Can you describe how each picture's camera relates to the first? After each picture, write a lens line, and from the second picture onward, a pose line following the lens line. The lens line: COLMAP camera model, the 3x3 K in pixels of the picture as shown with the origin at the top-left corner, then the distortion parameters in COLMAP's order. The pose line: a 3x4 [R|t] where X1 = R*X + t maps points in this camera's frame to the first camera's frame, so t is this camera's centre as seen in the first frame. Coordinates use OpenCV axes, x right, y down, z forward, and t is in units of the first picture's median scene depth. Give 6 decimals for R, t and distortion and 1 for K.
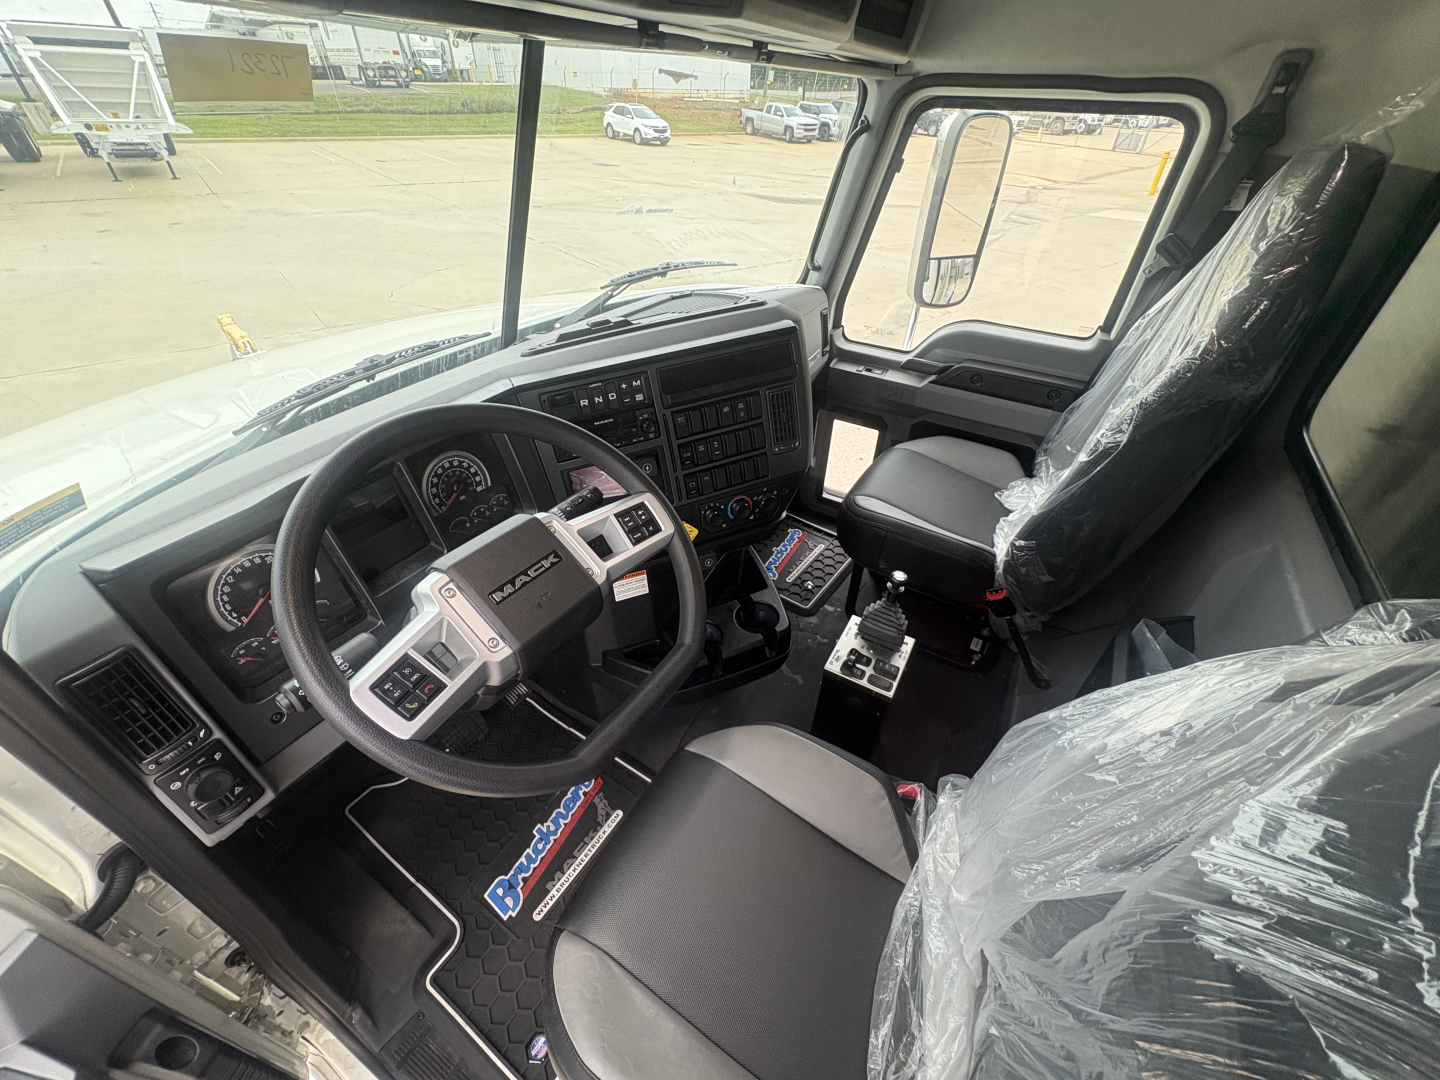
lens RADIAL K [[562.3, 0, 720.0], [0, 562.3, 540.0], [0, 0, 1]] dist [-0.001116, -0.000138]
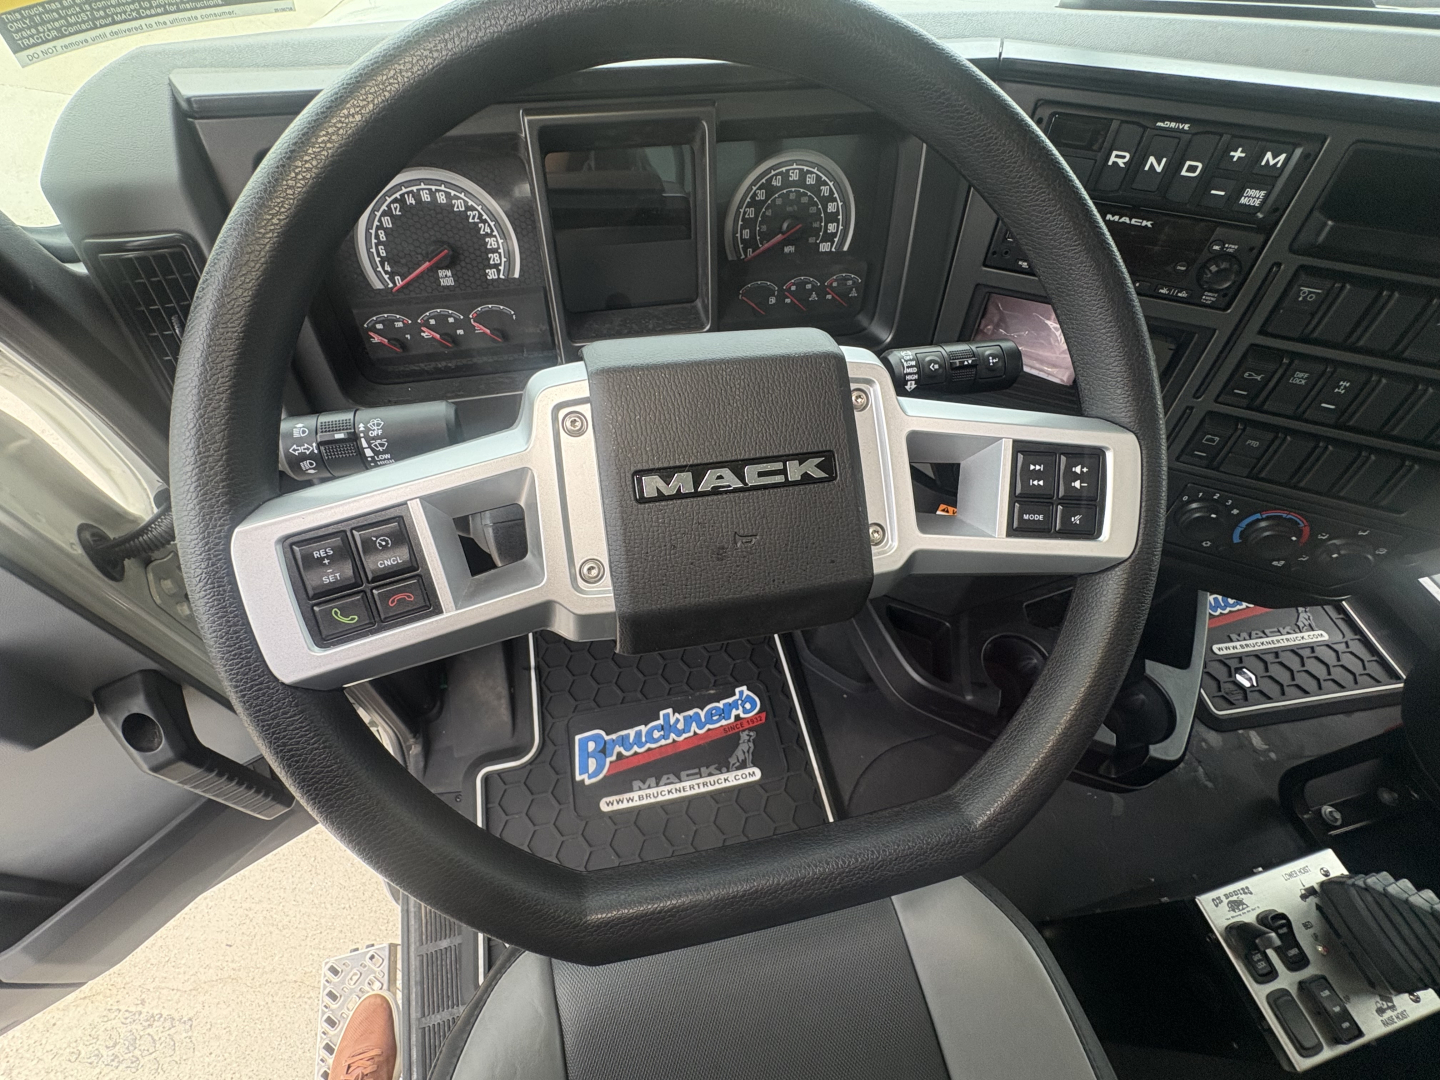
lens RADIAL K [[639.9, 0, 719.5], [0, 639.9, 535.5], [0, 0, 1]] dist [0.000384, 0.000243]
pose [[0.705579, 0.591708, -0.389924, -0.091039], [-0.467945, 0.802265, 0.370672, -0.046604], [0.532152, -0.079075, 0.842948, 0.382929]]
